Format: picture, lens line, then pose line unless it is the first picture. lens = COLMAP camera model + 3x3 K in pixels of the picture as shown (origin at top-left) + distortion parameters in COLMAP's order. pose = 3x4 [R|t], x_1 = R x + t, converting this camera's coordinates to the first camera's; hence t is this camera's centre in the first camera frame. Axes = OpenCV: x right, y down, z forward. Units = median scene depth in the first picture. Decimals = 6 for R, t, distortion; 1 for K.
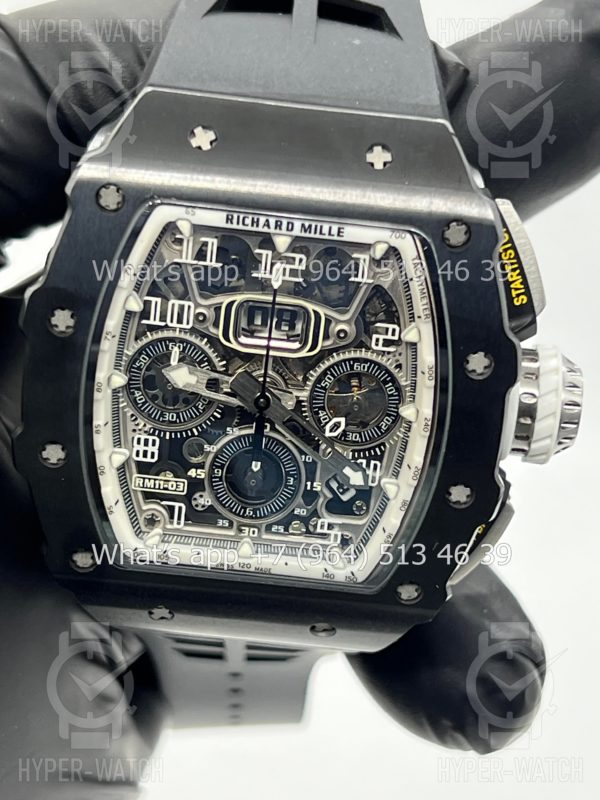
lens RADIAL K [[1909.1, 0, 303.6], [0, 1909.1, 423.7], [0, 0, 1]] dist [0.183730, 0.000000]
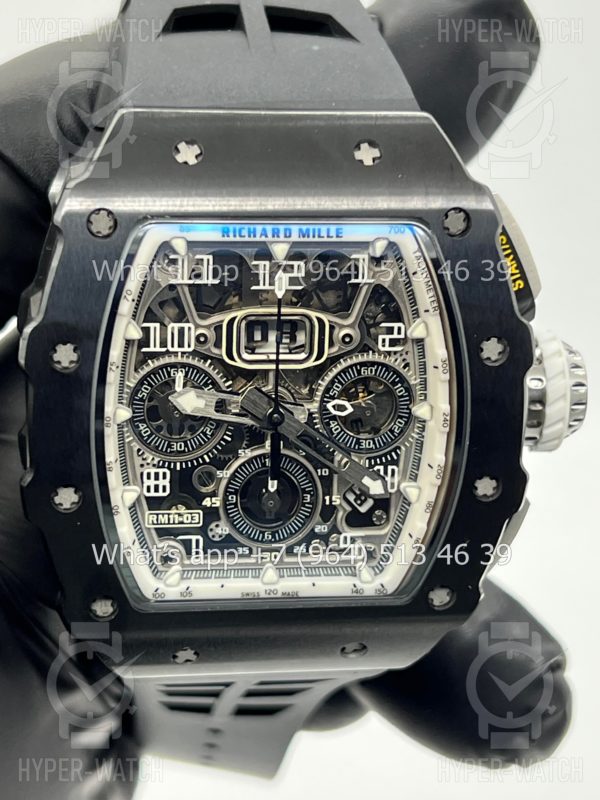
lens RADIAL K [[1909.1, 0, 296.8], [0, 1909.1, 396.5], [0, 0, 1]] dist [0.183730, 0.000000]
pose [[0.984678, -0.119289, 0.127200, -0.131537], [0.127374, 0.990192, -0.057412, 0.034567], [-0.119104, 0.072734, 0.990214, 0.040891]]
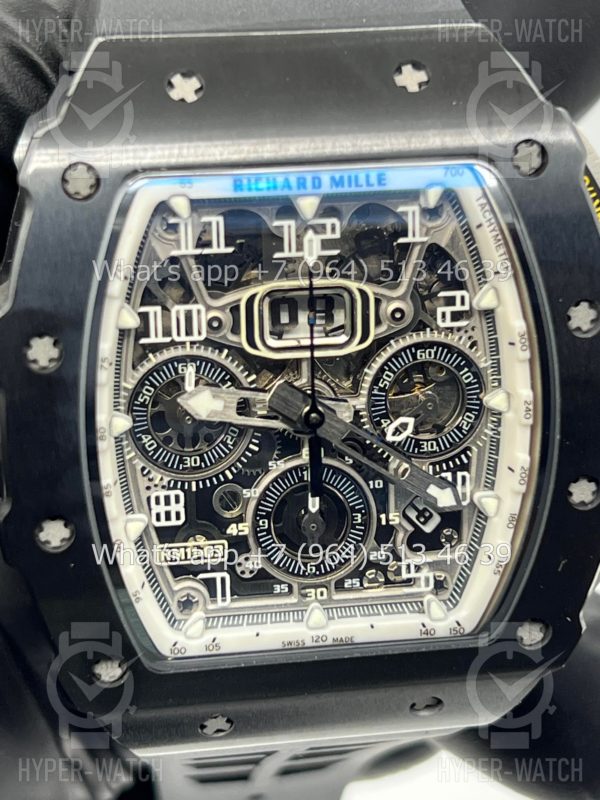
lens RADIAL K [[1909.1, 0, 298.7], [0, 1909.1, 396.5], [0, 0, 1]] dist [0.183730, 0.000000]
pose [[0.977466, -0.170458, 0.124515, -0.120110], [0.180876, 0.980430, -0.077724, 0.038231], [-0.108829, 0.098494, 0.989169, 0.240966]]
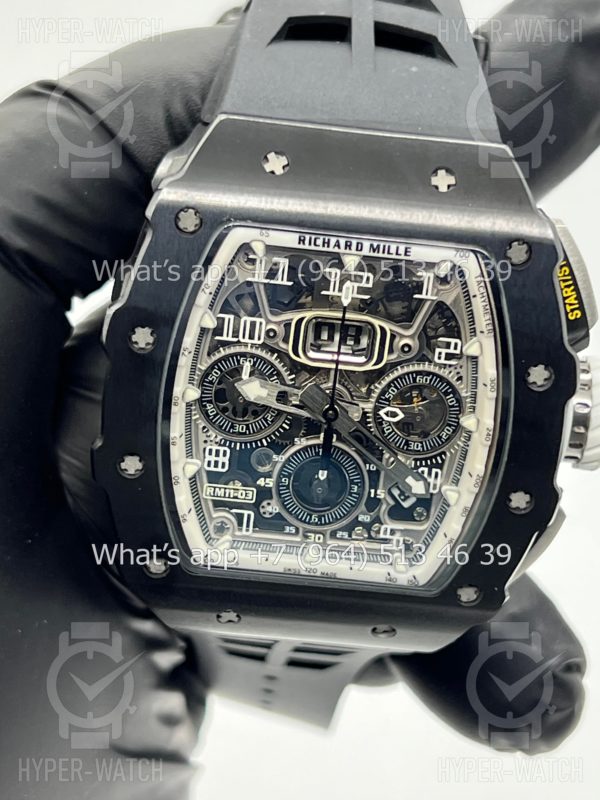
lens RADIAL K [[1909.1, 0, 296.0], [0, 1909.1, 397.3], [0, 0, 1]] dist [0.183730, 0.000000]
pose [[0.999506, -0.007075, 0.030633, -0.071926], [0.007399, 0.999918, -0.010456, -0.009550], [-0.030557, 0.010677, 0.999476, -0.043637]]
